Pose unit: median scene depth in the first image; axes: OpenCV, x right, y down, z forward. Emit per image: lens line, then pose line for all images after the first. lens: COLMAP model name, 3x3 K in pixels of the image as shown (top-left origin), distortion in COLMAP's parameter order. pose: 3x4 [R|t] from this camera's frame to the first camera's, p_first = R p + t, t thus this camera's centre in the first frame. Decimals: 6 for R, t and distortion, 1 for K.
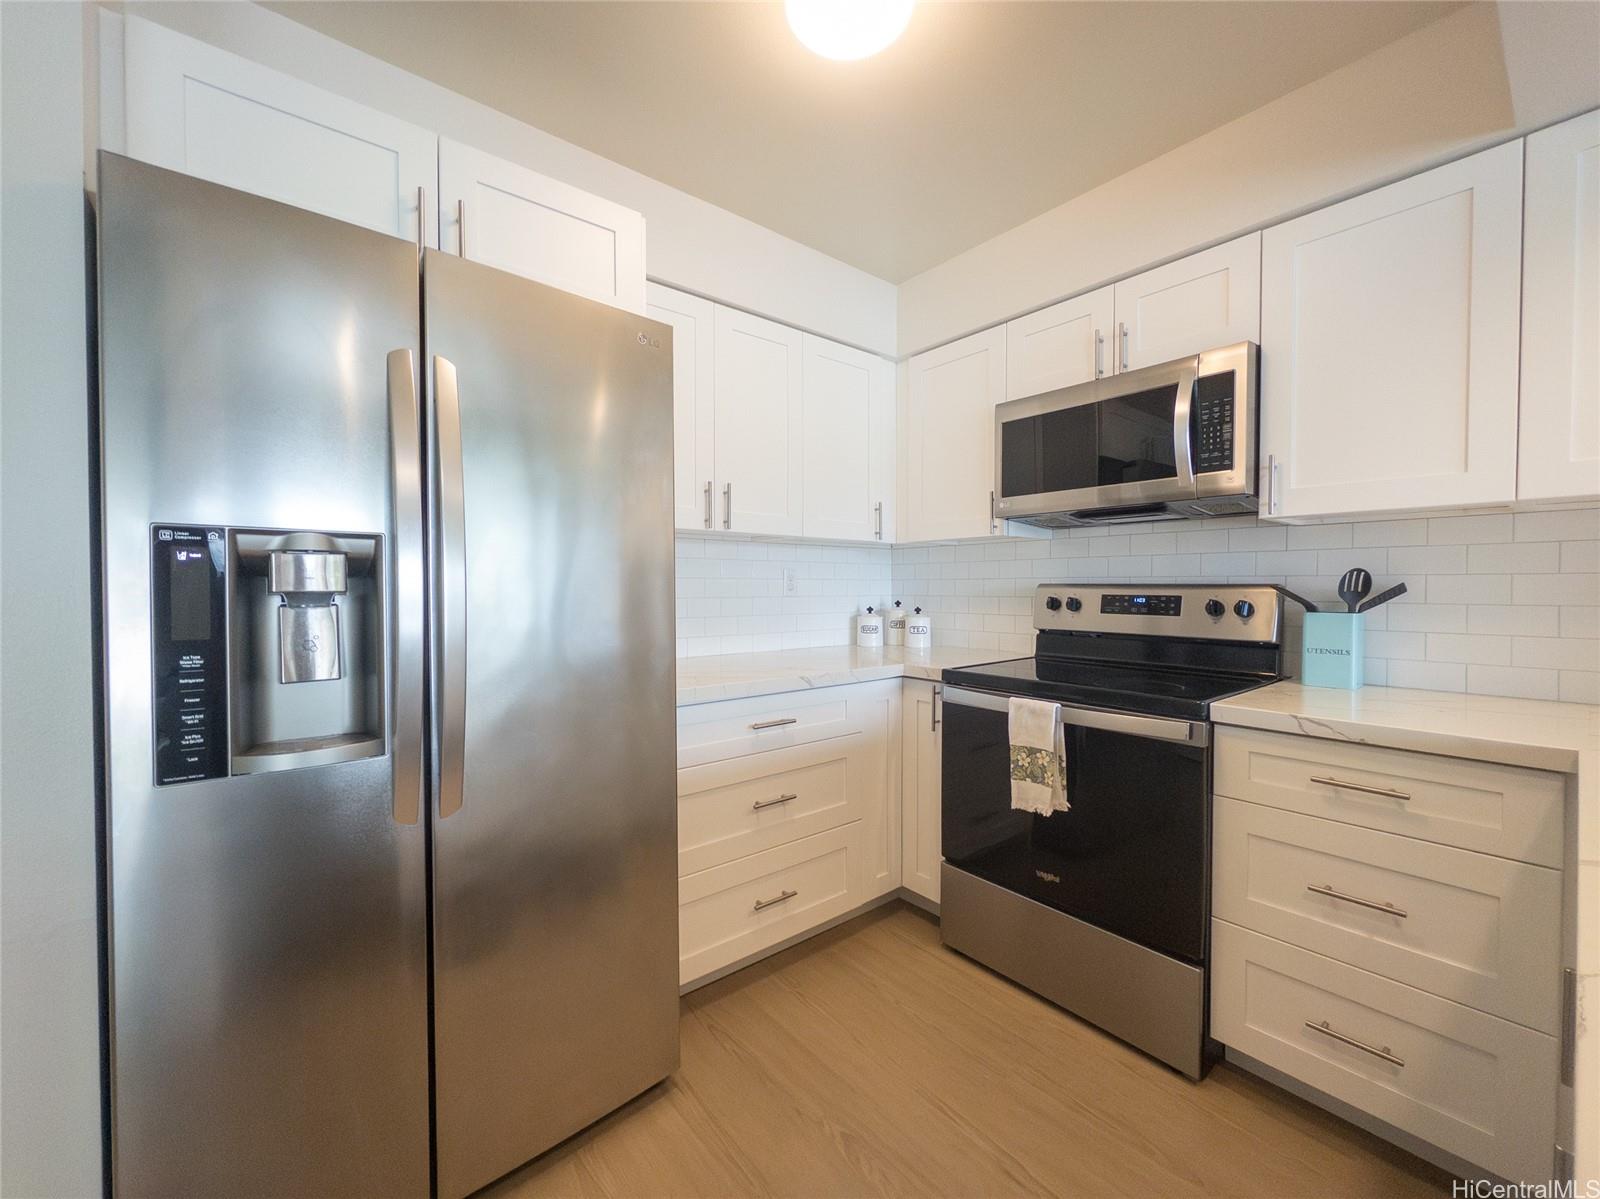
lens RADIAL K [[640.6, 0, 796.5], [0, 640.6, 598.5], [0, 0, 1]] dist [0.000184, -0.000135]
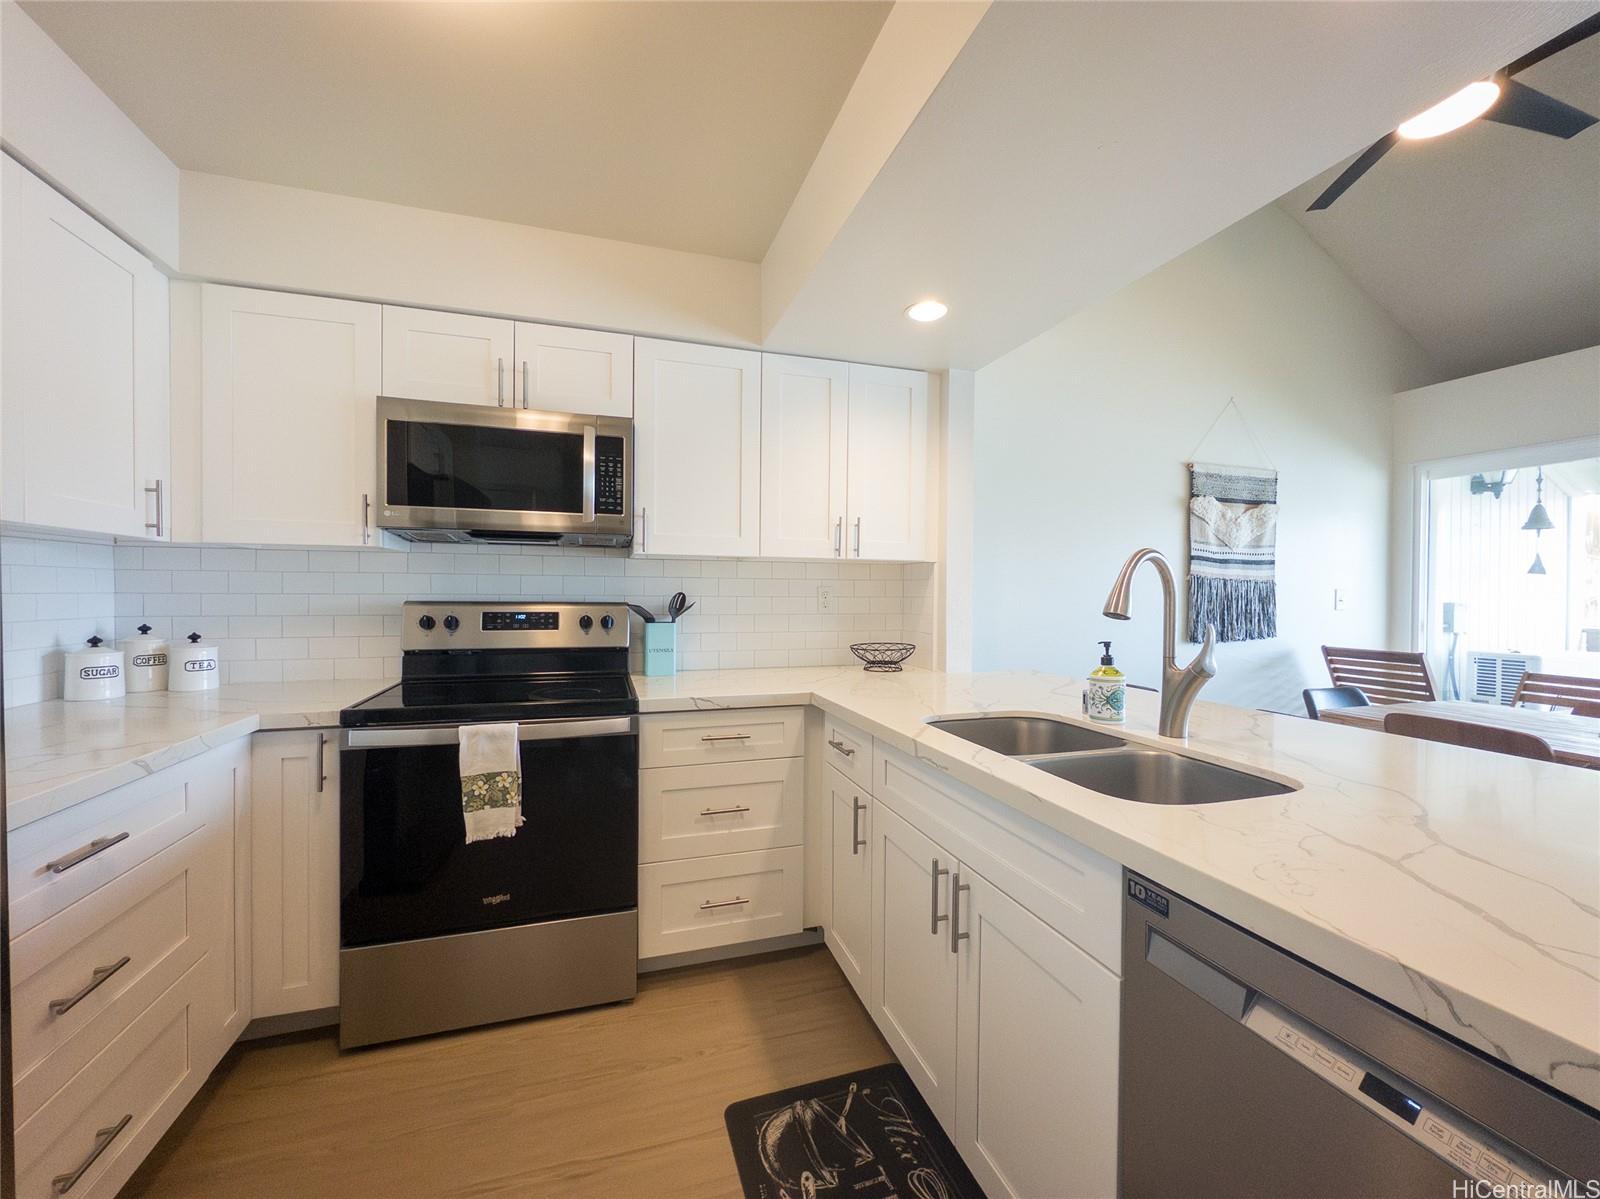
lens RADIAL K [[640.6, 0, 797.7], [0, 640.6, 597.7], [0, 0, 1]] dist [0.000184, -0.000135]
pose [[0.366775, -0.005904, 0.930291, -0.362038], [0.010811, 0.999939, 0.002084, -0.032235], [-0.930247, 0.009293, 0.366816, 0.194820]]
